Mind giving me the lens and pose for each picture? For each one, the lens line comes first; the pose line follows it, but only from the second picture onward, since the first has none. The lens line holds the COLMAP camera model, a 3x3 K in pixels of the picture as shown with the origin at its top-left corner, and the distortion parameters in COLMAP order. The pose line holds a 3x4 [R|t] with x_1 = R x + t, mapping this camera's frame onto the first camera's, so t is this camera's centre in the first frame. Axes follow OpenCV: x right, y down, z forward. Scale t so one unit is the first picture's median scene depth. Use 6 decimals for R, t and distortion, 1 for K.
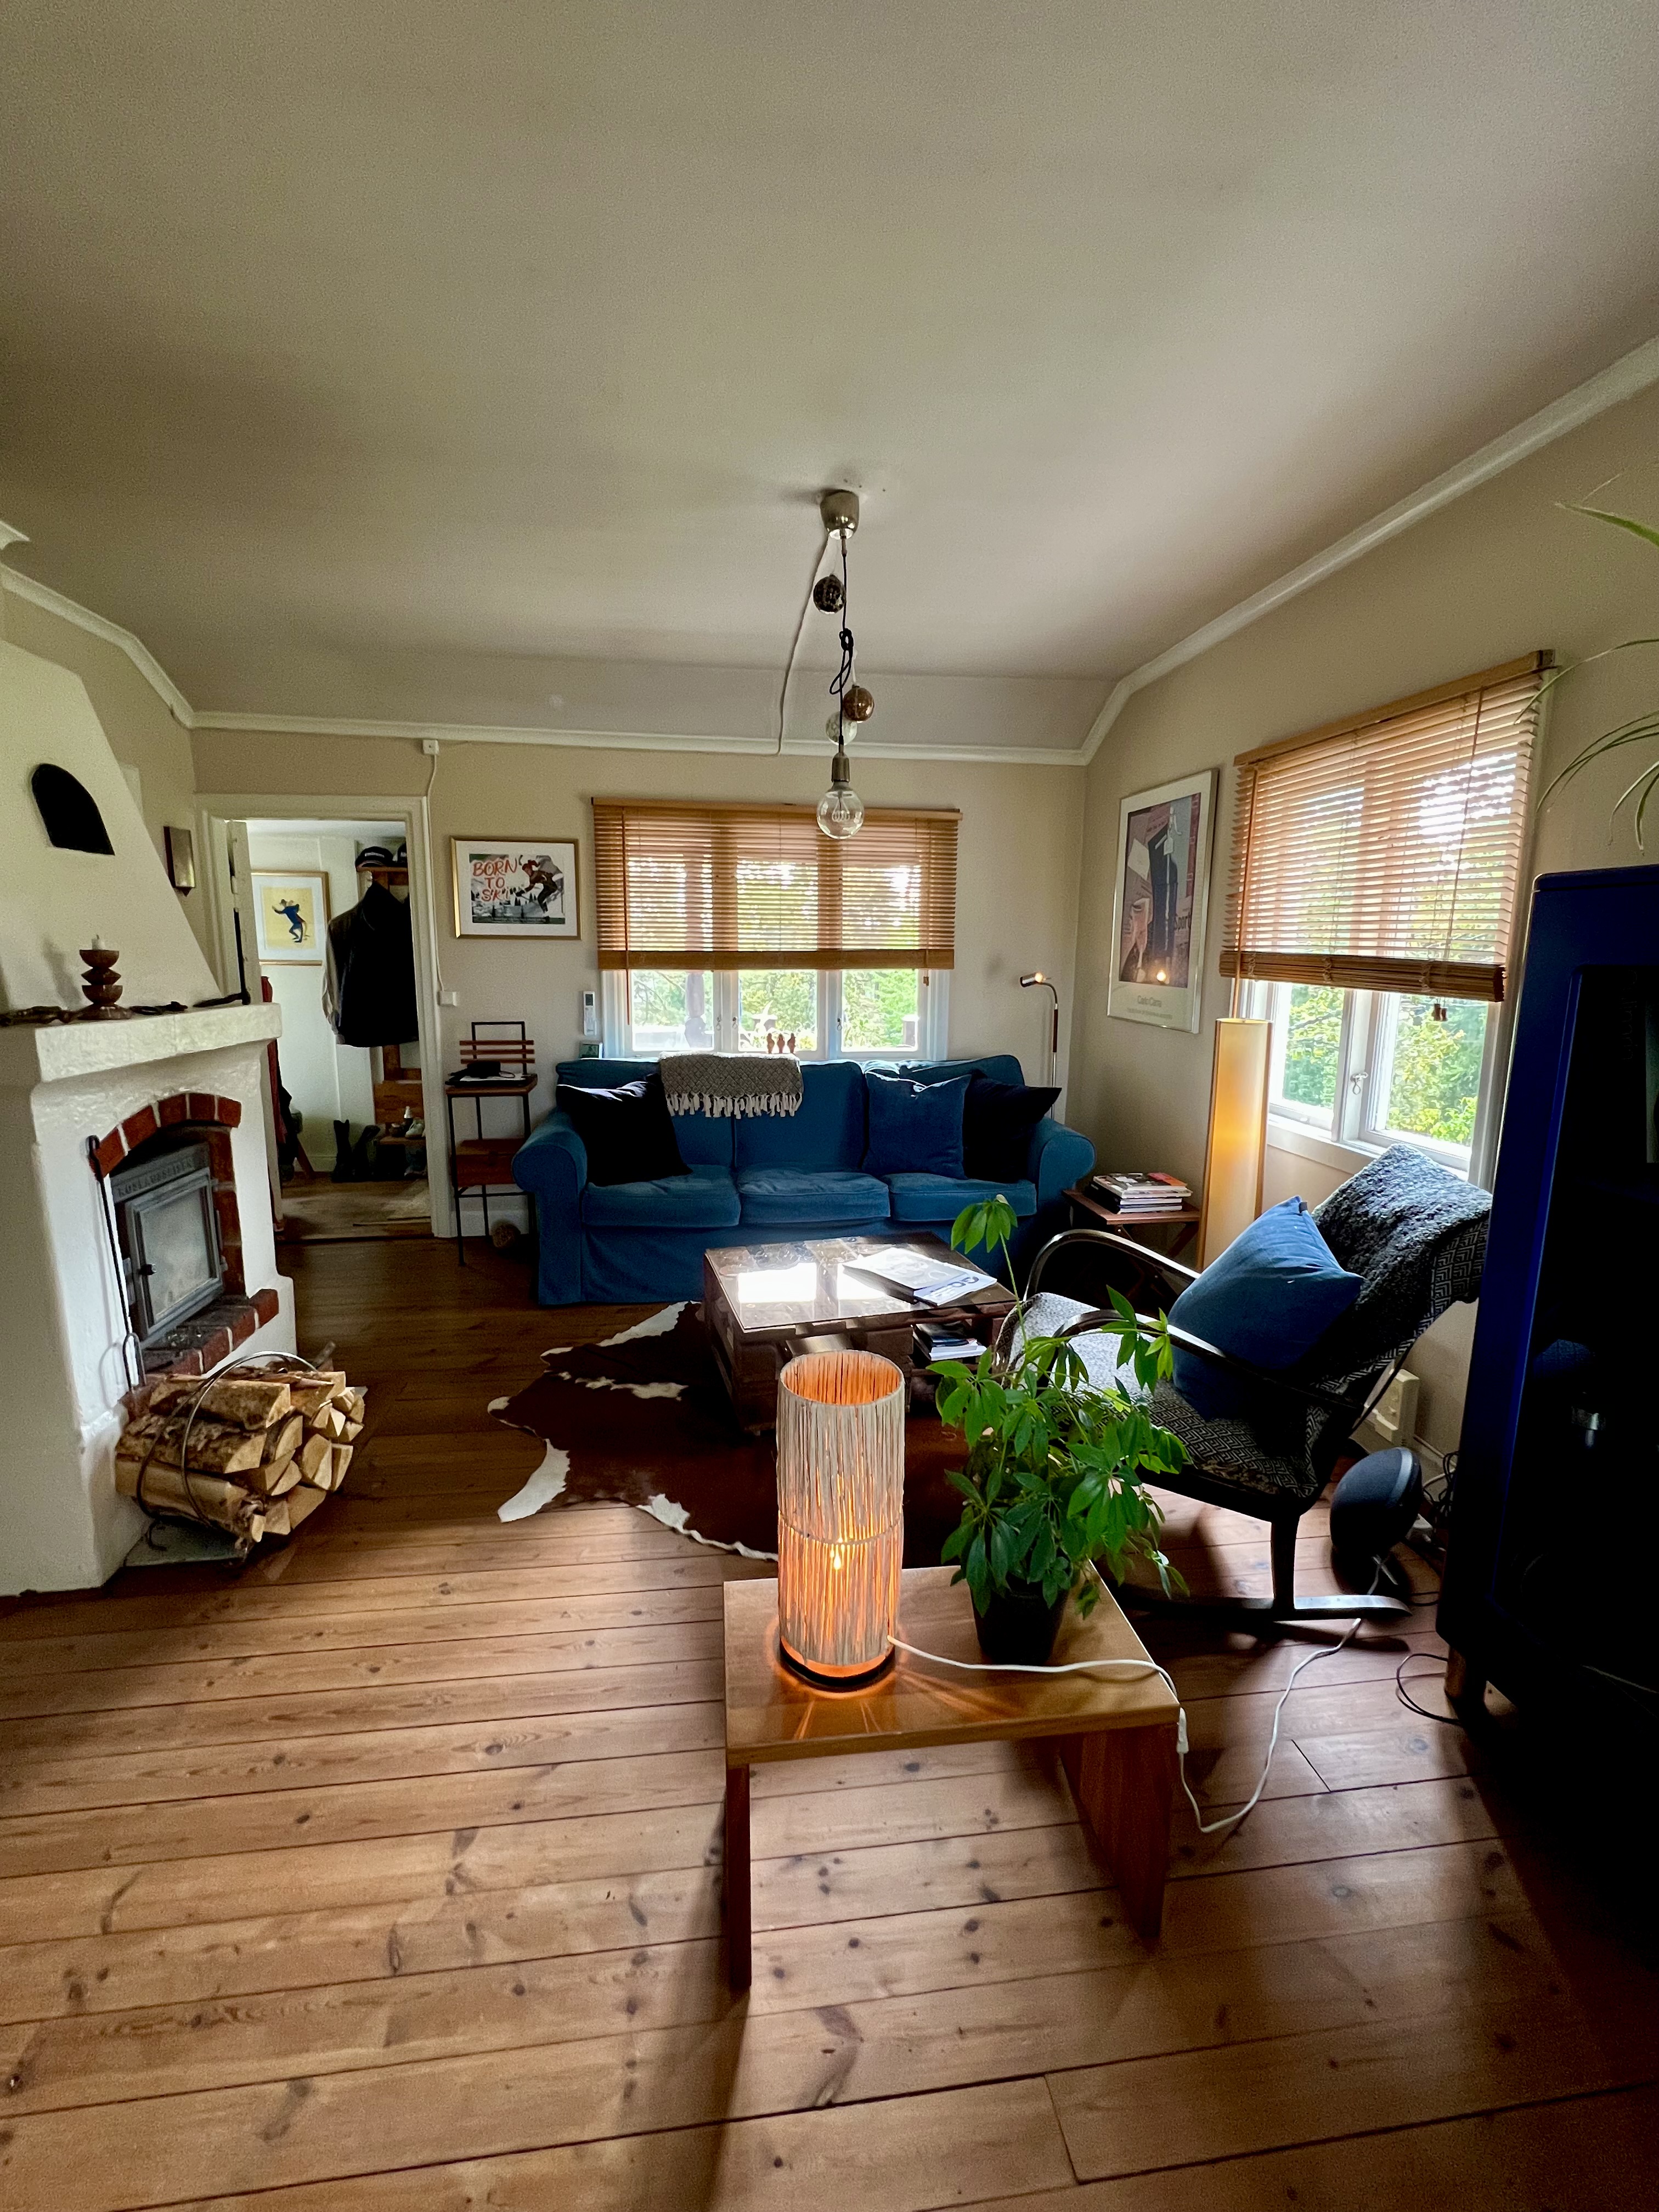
lens RADIAL K [[883.2, 0, 839.8], [0, 883.2, 1095.5], [0, 0, 1]] dist [-0.002254, -0.000261]
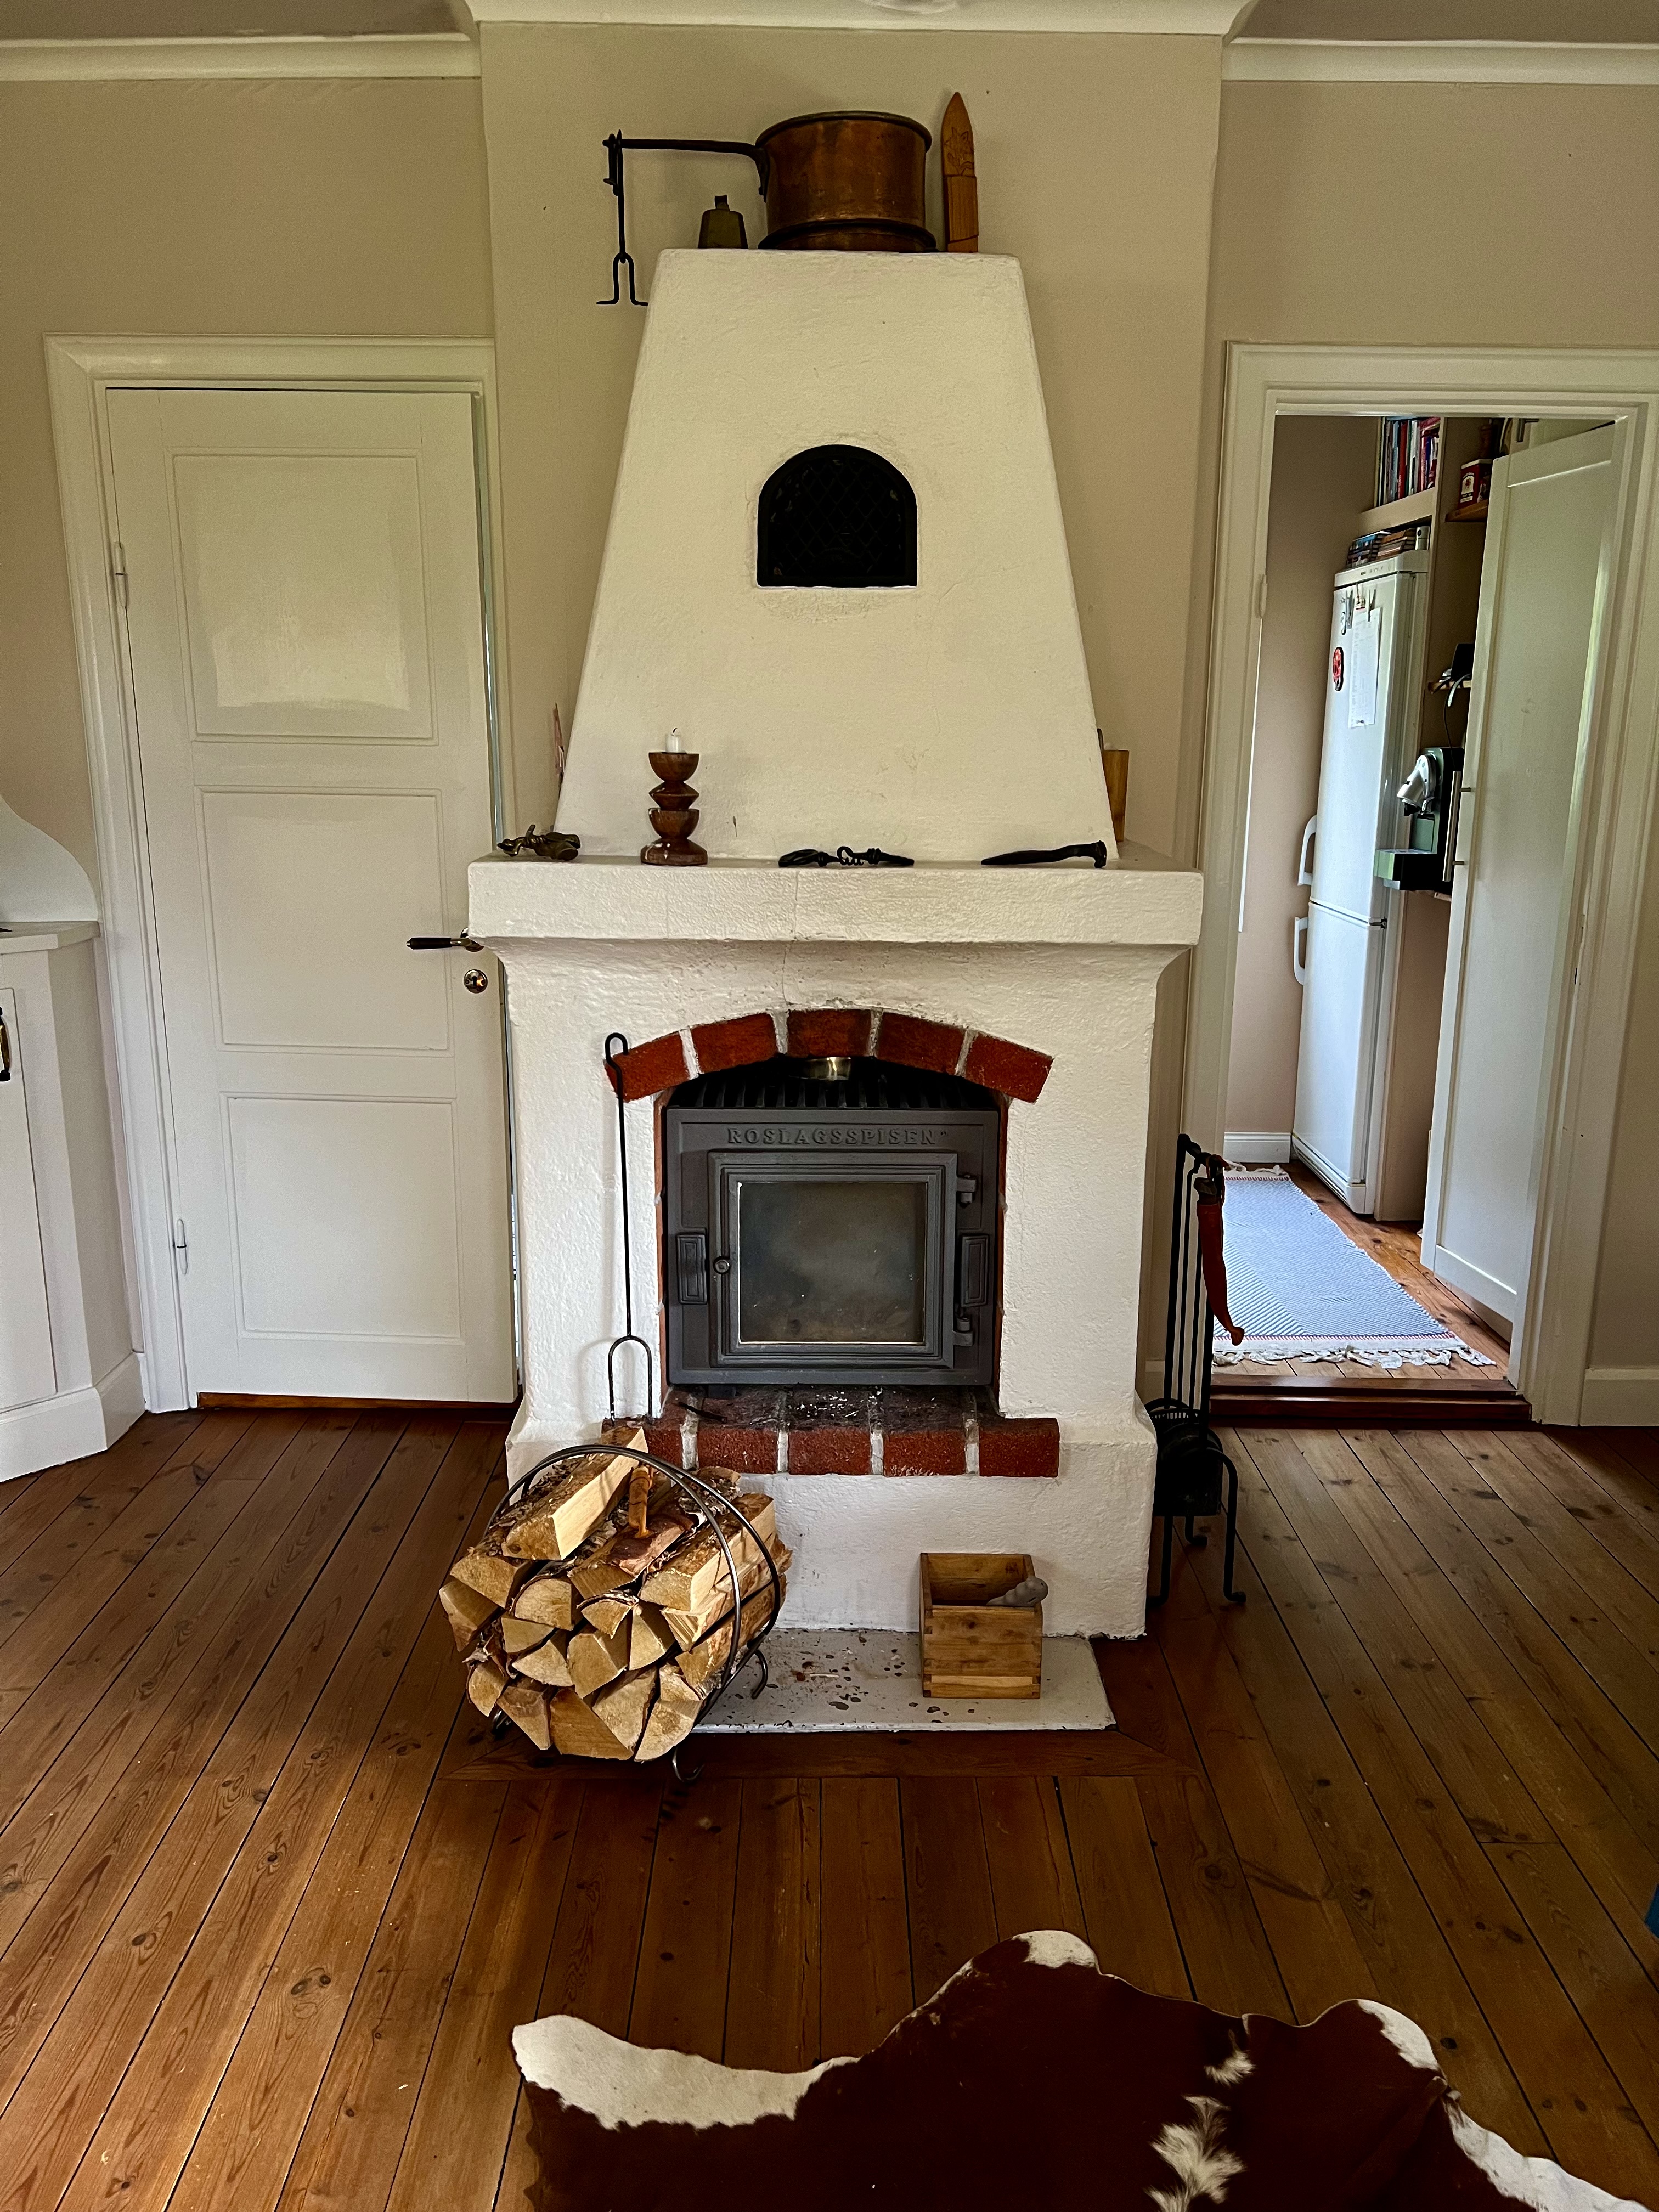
lens RADIAL K [[1671.3, 0, 836.4], [0, 1671.3, 1108.2], [0, 0, 1]] dist [0.043380, 0.000600]
pose [[-0.116992, 0.228881, -0.966399, 0.327864], [-0.171507, 0.953805, 0.246661, -0.211684], [0.978212, 0.194602, -0.072333, 1.104991]]
